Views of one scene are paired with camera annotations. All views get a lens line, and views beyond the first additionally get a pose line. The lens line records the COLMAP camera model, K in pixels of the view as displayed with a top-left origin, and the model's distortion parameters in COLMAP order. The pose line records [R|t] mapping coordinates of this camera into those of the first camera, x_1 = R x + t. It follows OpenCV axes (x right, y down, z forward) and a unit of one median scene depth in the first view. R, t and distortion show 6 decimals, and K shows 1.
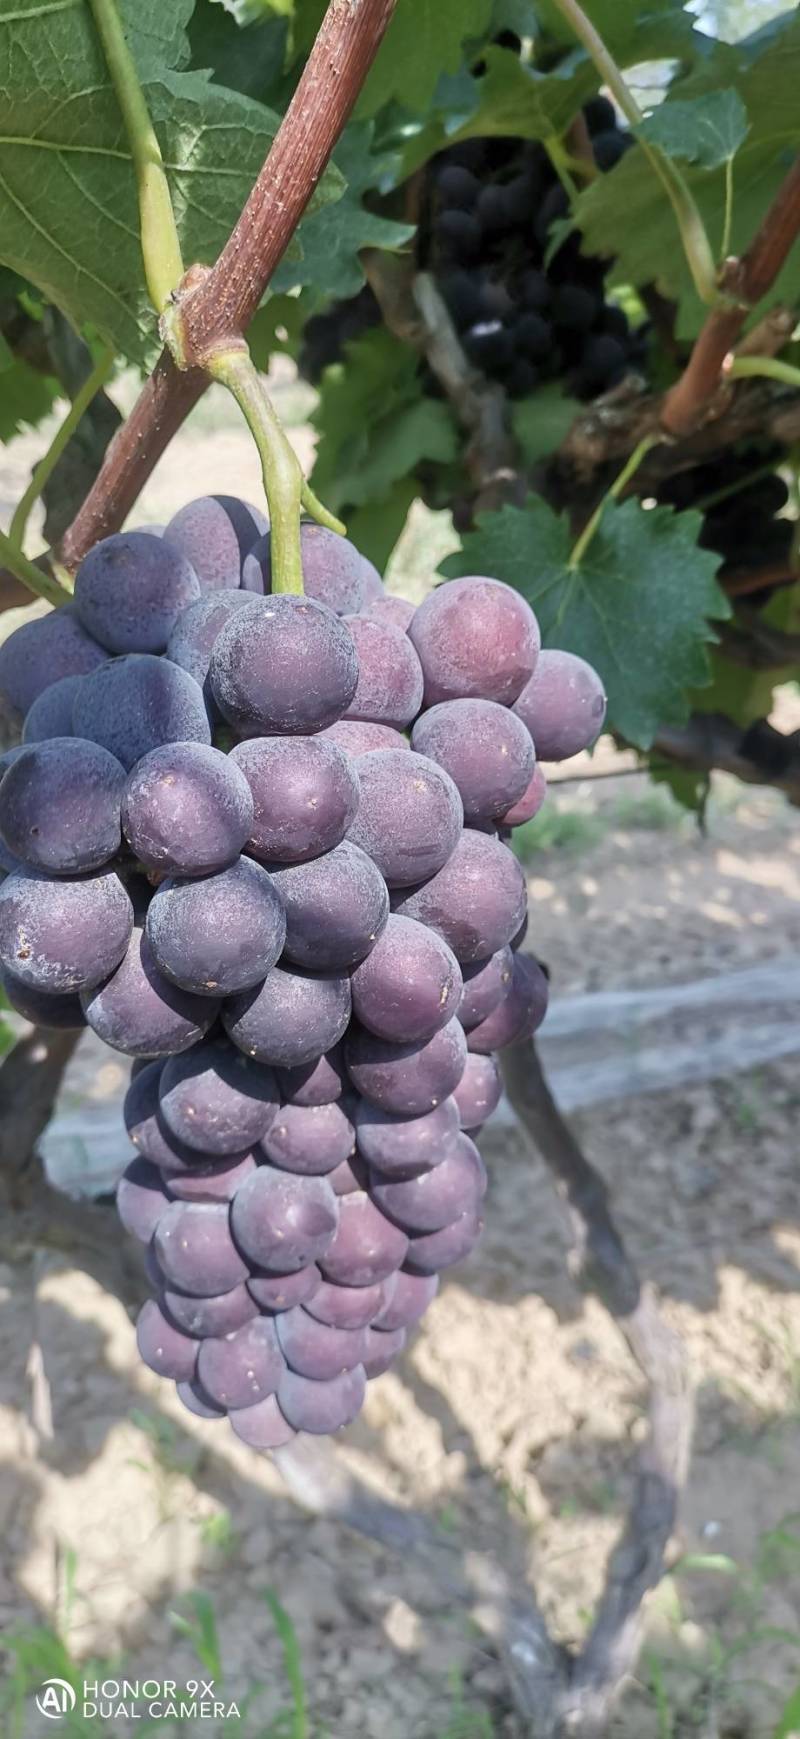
lens RADIAL K [[1412.0, 0, 400.0], [0, 1412.0, 869.5], [0, 0, 1]] dist [0.040313, -0.010623]
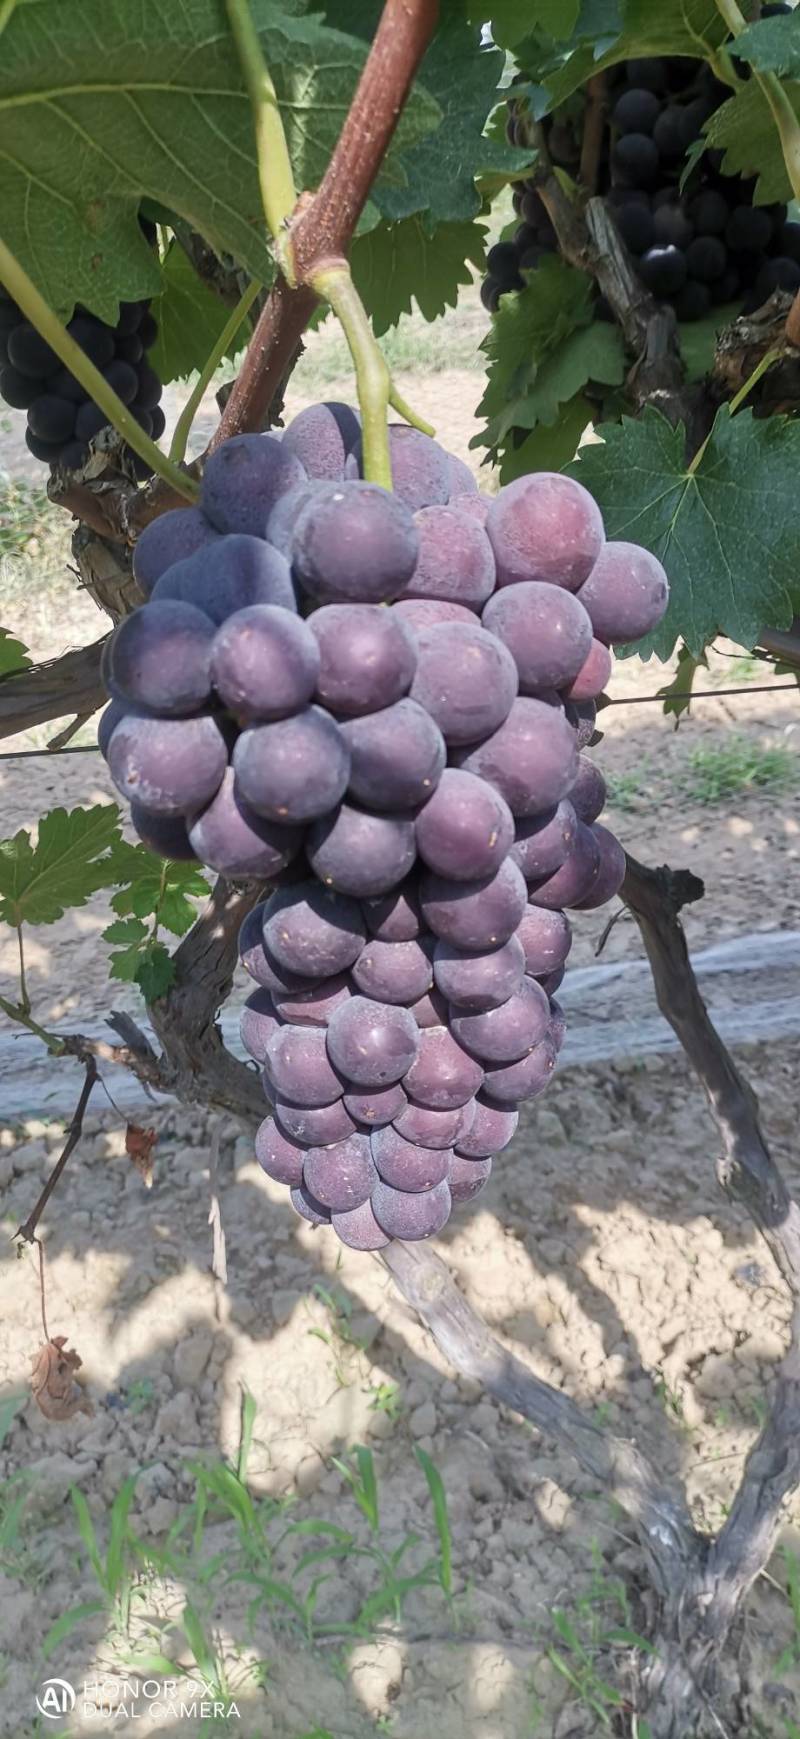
lens RADIAL K [[1387.6, 0, 400.0], [0, 1387.6, 869.5], [0, 0, 1]] dist [0.067673, -0.001980]
pose [[0.986616, 0.043578, -0.157127, 0.119627], [-0.036921, 0.998303, 0.045044, 0.058117], [0.158823, -0.038639, 0.986551, -0.115377]]
